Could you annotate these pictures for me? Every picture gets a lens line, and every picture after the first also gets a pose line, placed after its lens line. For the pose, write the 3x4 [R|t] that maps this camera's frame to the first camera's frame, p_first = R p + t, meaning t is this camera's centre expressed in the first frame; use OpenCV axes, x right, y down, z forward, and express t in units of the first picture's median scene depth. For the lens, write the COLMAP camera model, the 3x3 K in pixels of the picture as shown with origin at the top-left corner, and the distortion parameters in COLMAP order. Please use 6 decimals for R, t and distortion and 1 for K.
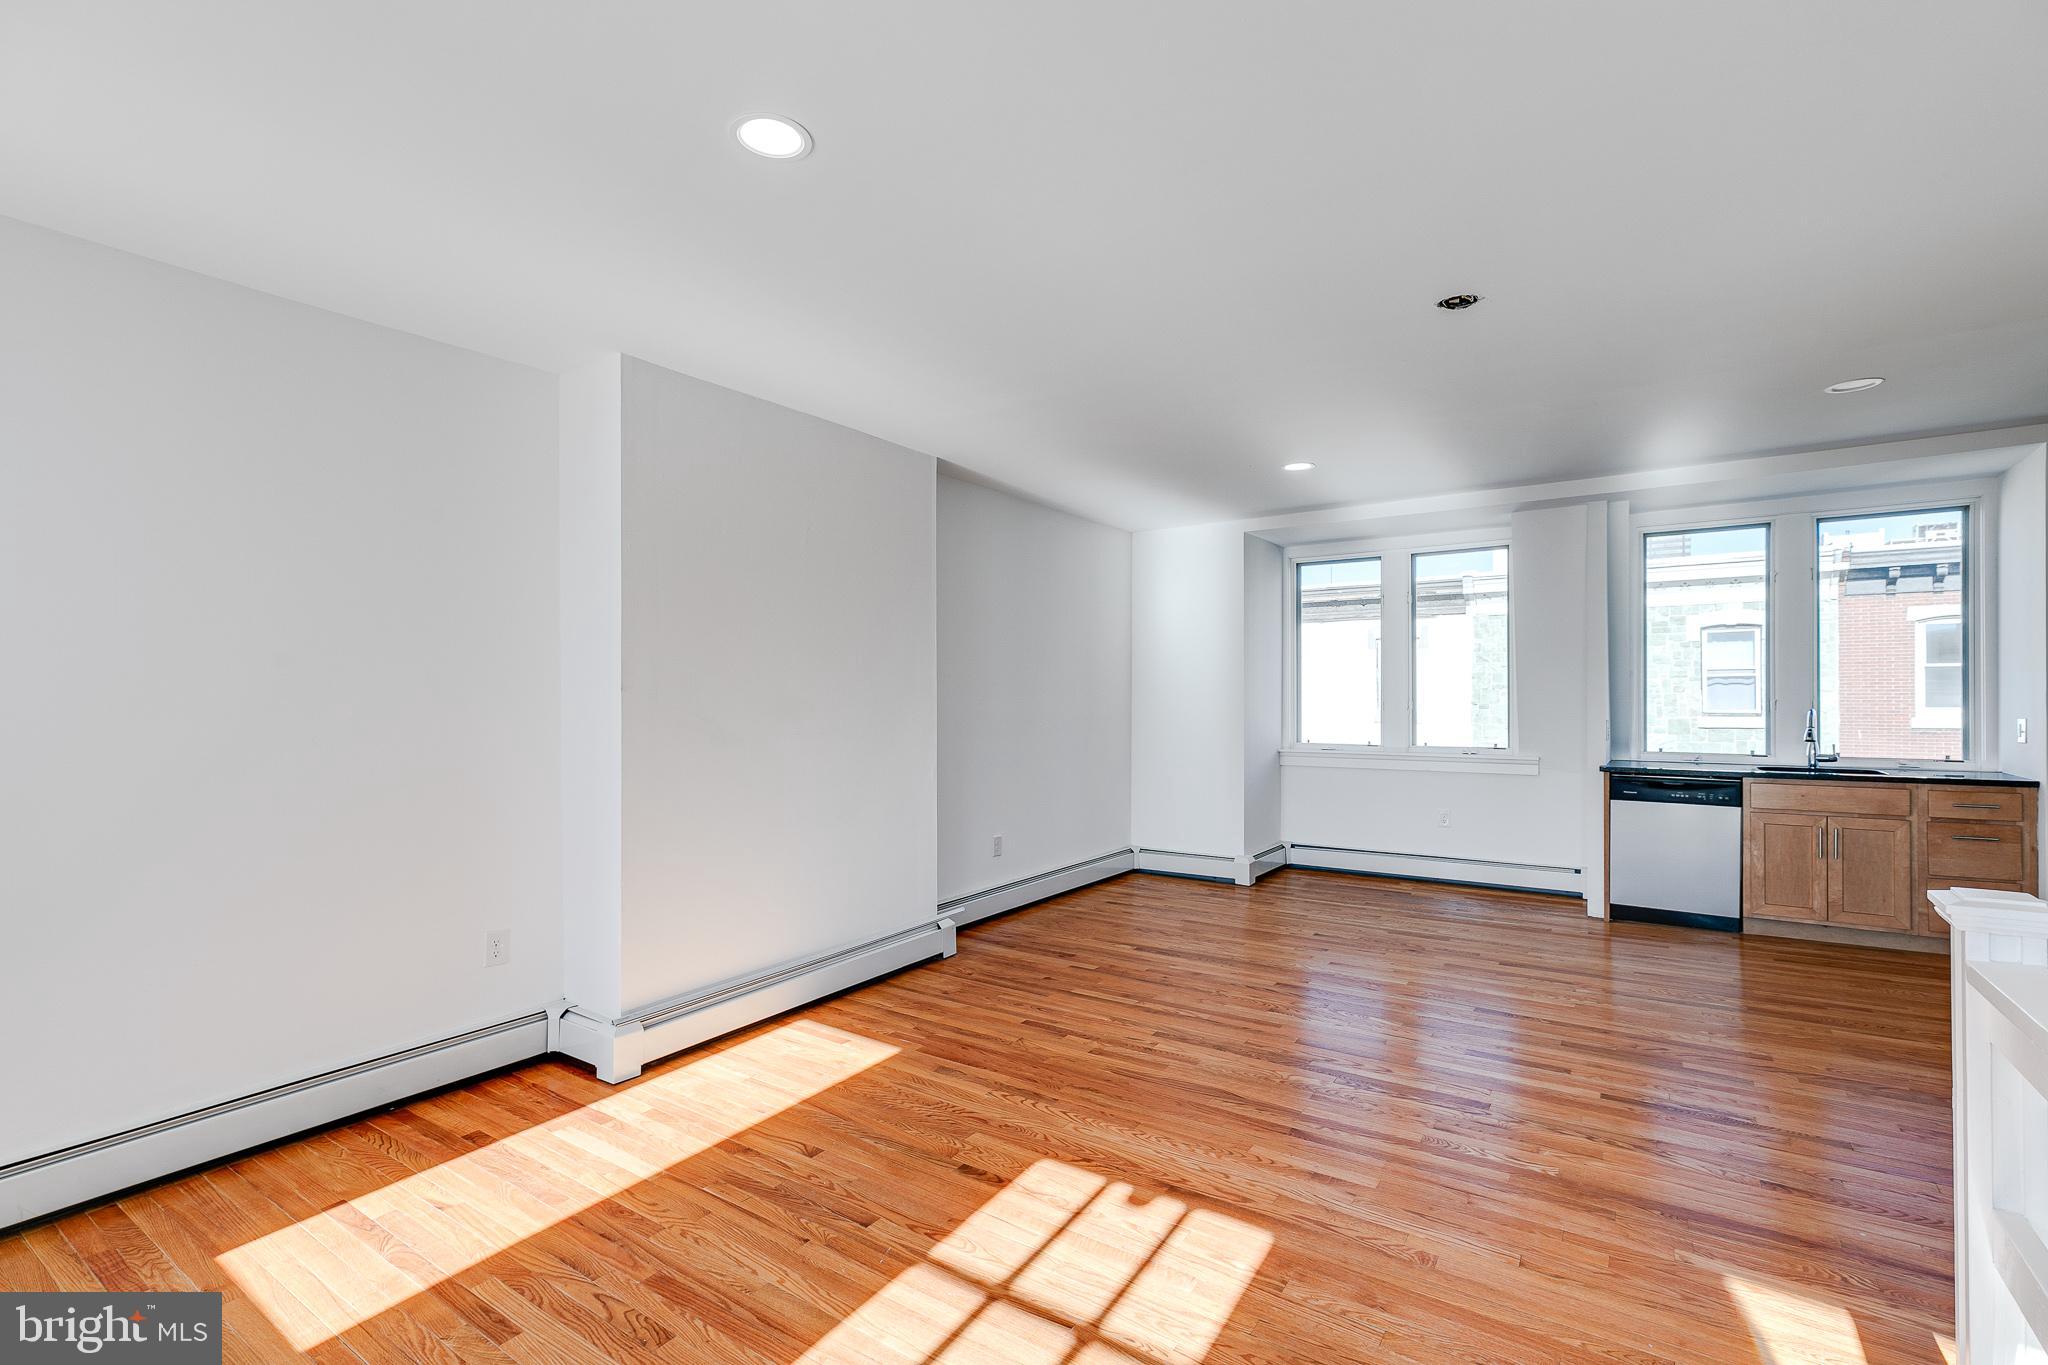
lens RADIAL K [[902.4, 0, 1024.0], [0, 902.4, 682.5], [0, 0, 1]] dist [-0.001340, -0.000116]
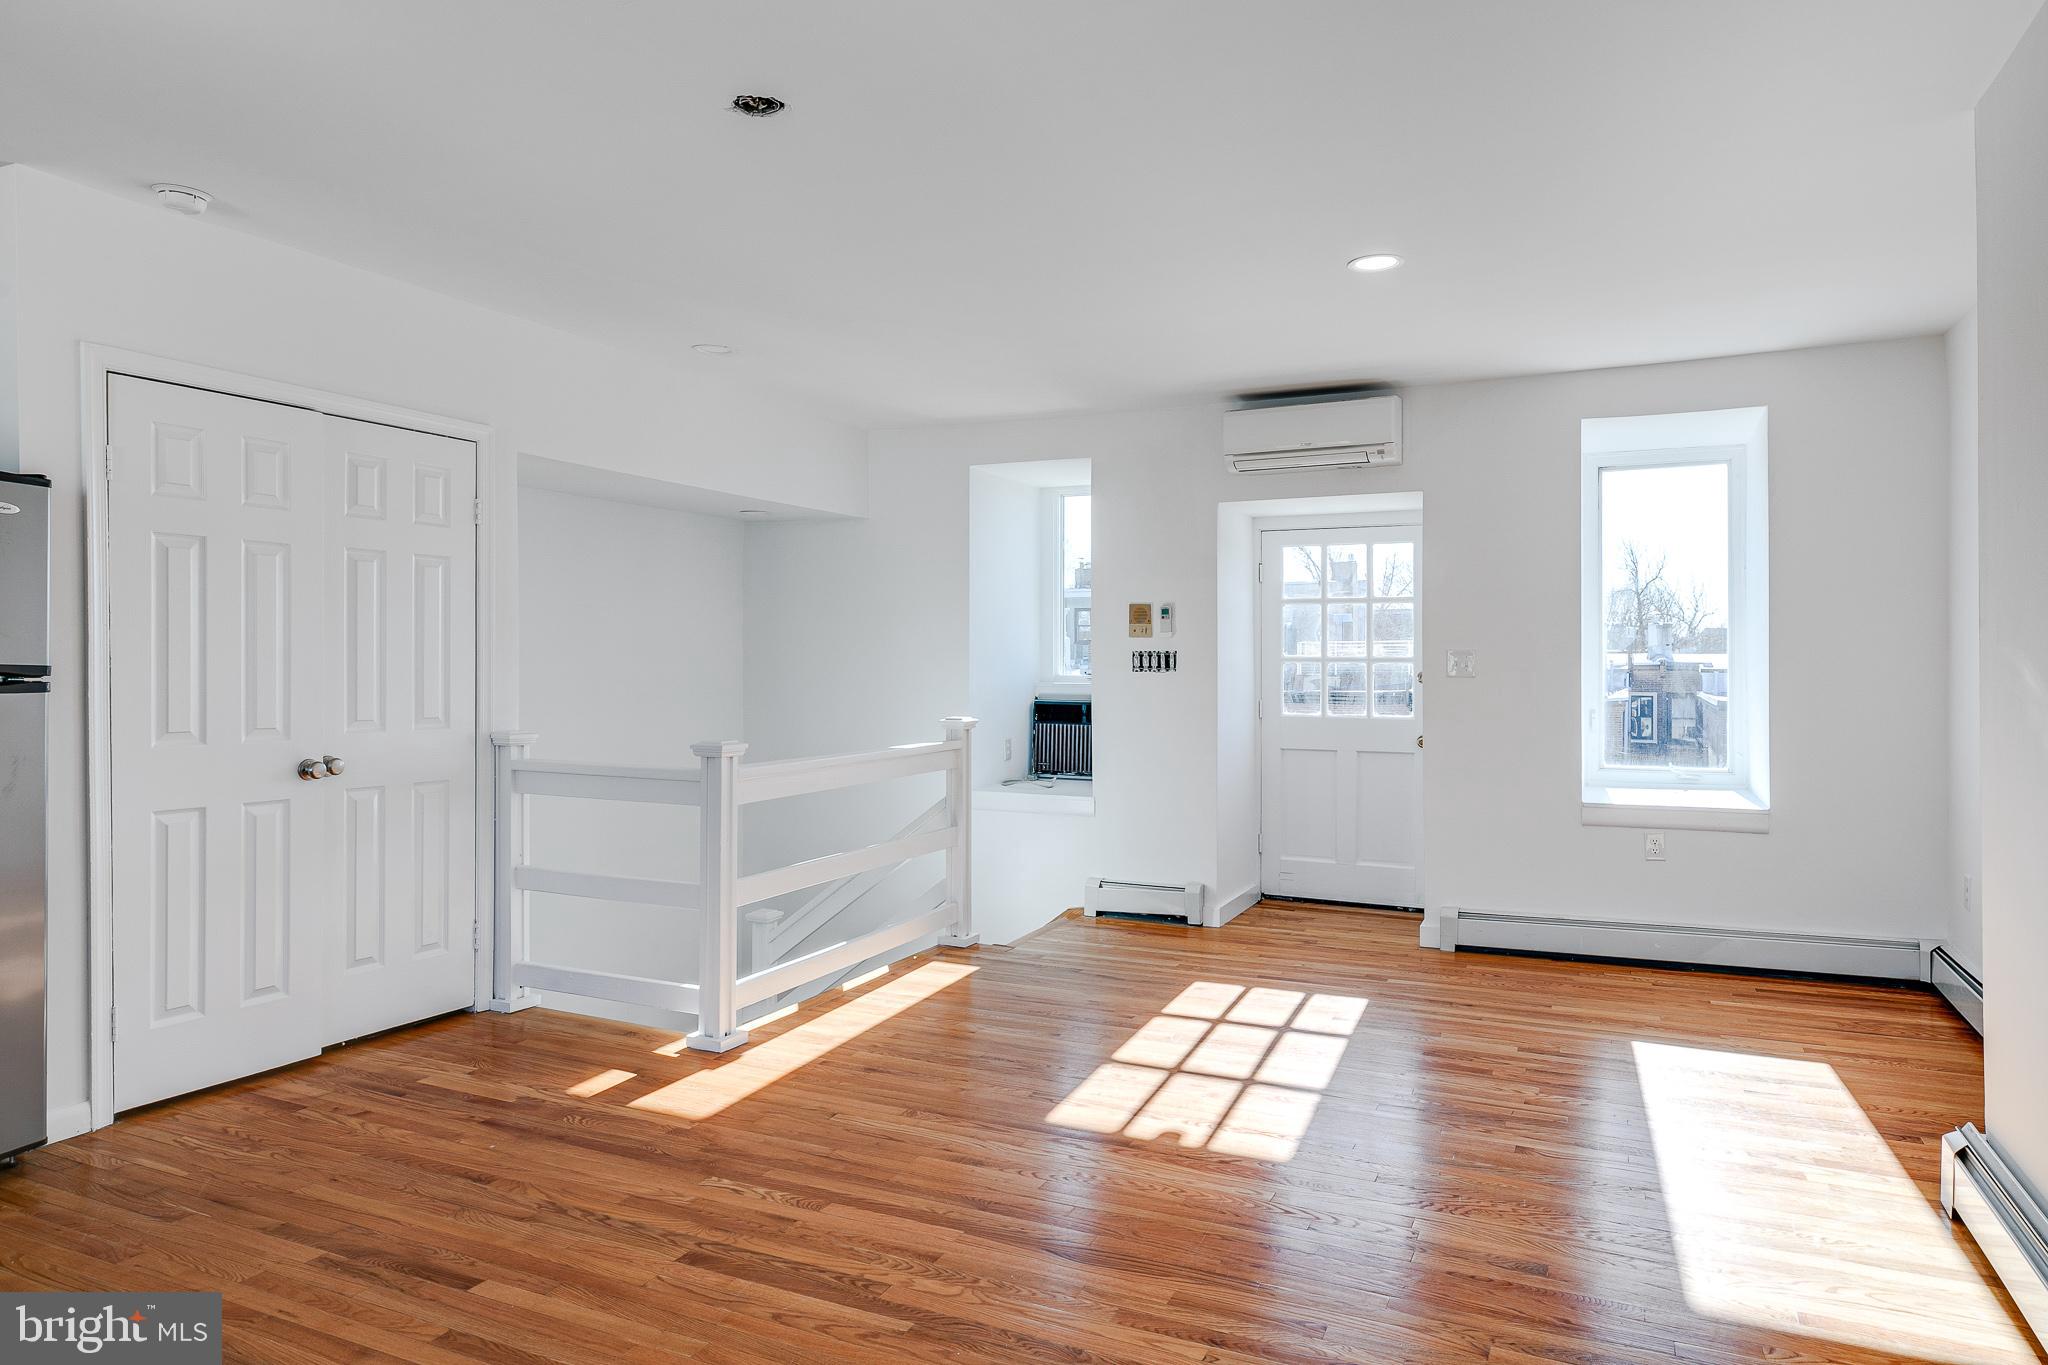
lens RADIAL K [[1287.7, 0, 1024.0], [0, 1287.7, 682.5], [0, 0, 1]] dist [0.007670, 0.002079]
pose [[-0.986668, 0.014861, -0.162063, 0.343558], [0.011863, 0.999740, 0.019451, 0.031763], [0.162310, 0.017269, -0.986589, 1.618947]]
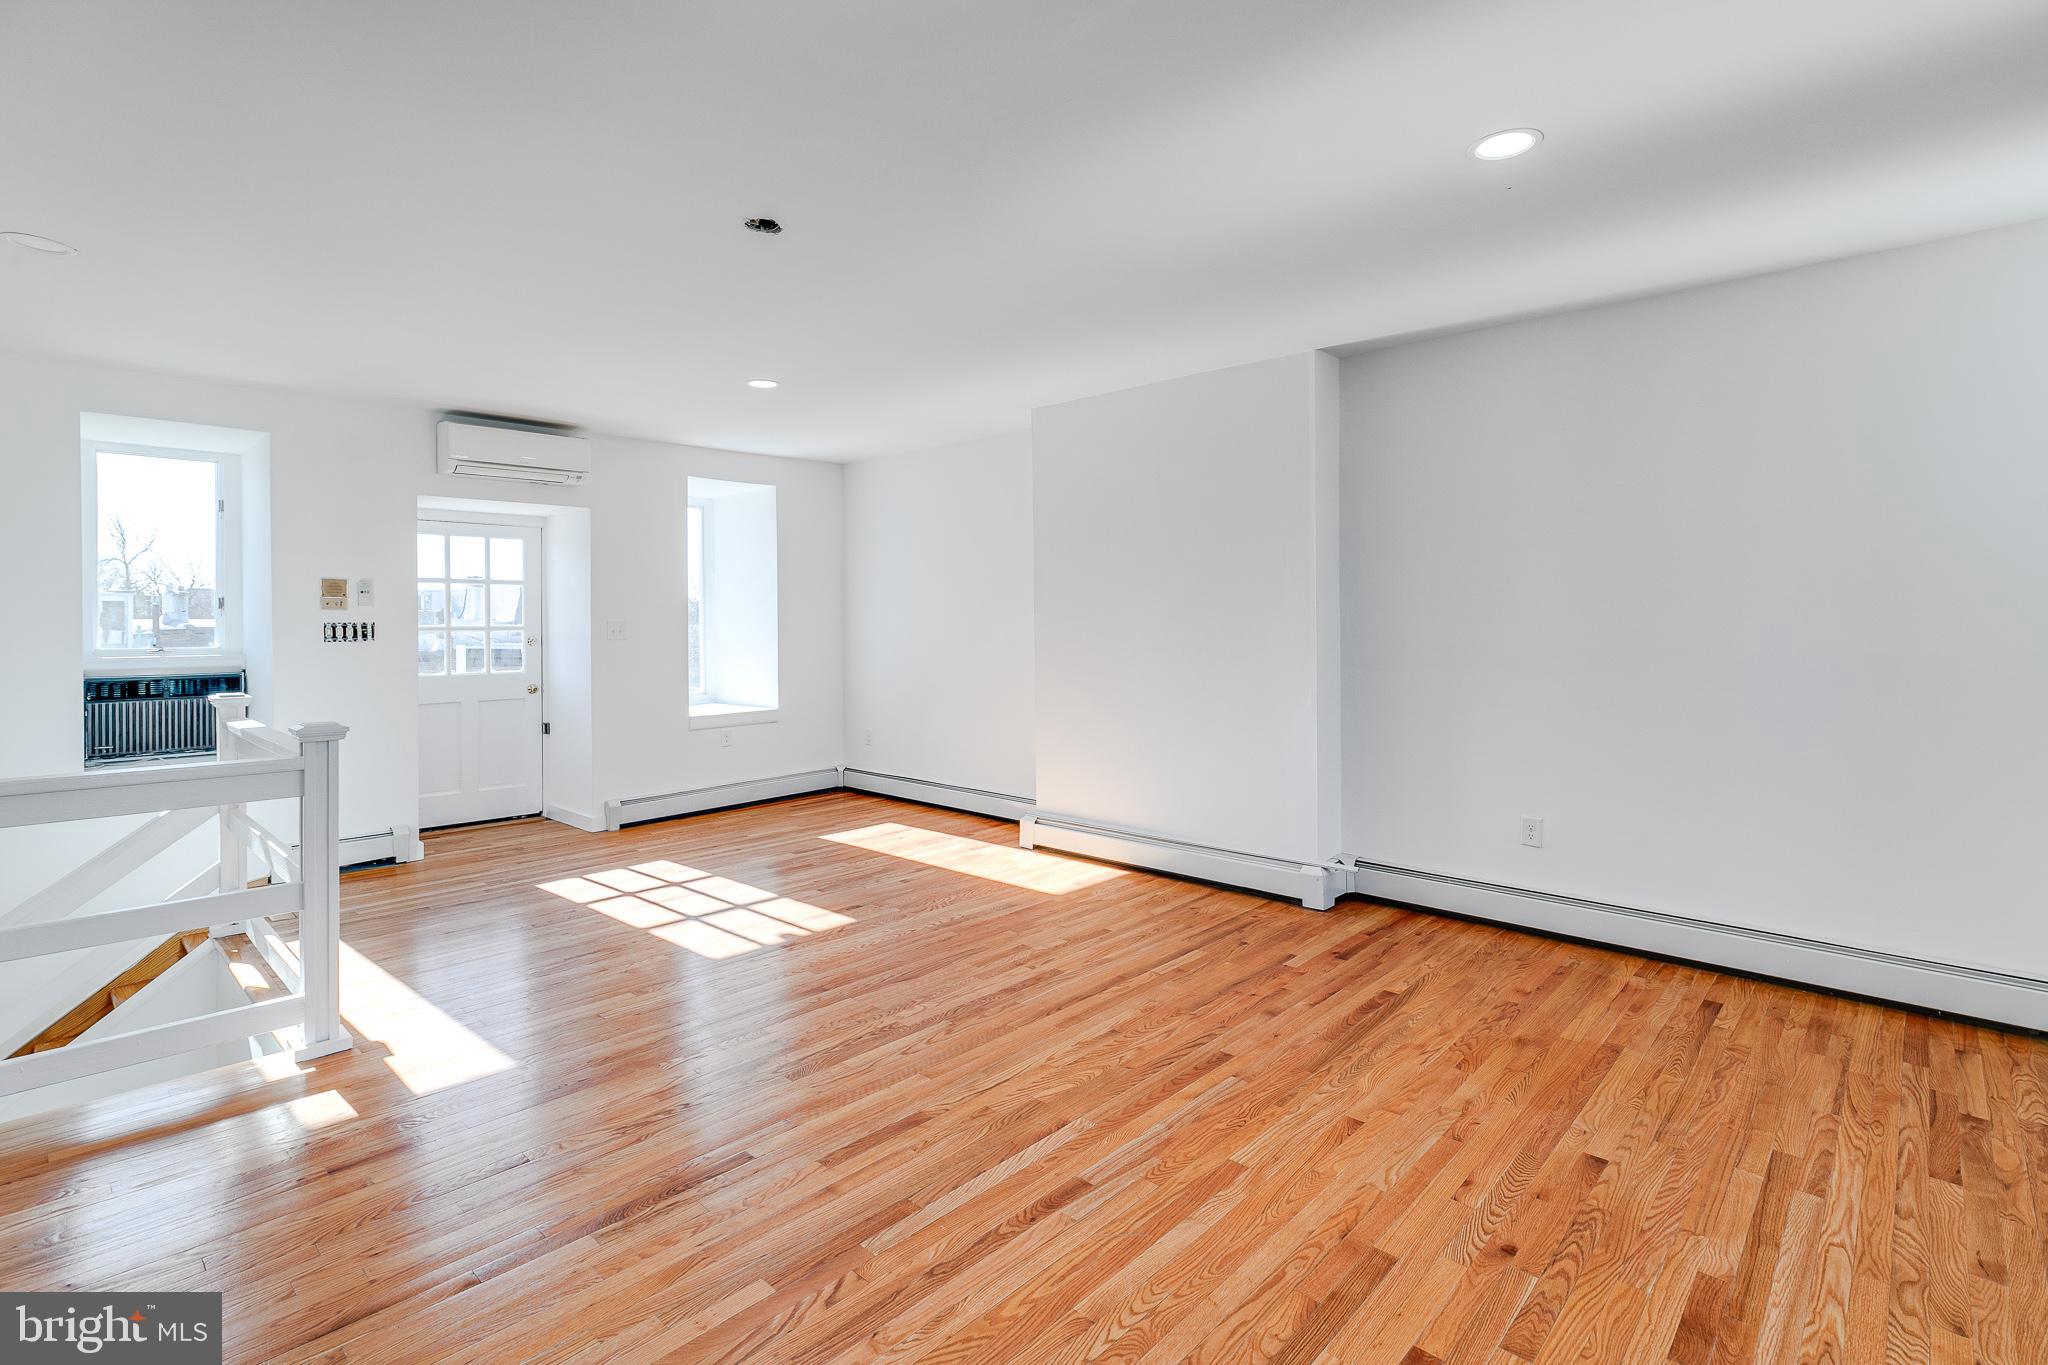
lens RADIAL K [[999.2, 0, 1019.8], [0, 999.2, 627.4], [0, 0, 1]] dist [-0.040206, 0.047911]
pose [[-0.145567, 0.020525, -0.989135, 1.173989], [0.011563, 0.999752, 0.019044, 0.016210], [0.989281, -0.008665, -0.145768, 1.128581]]
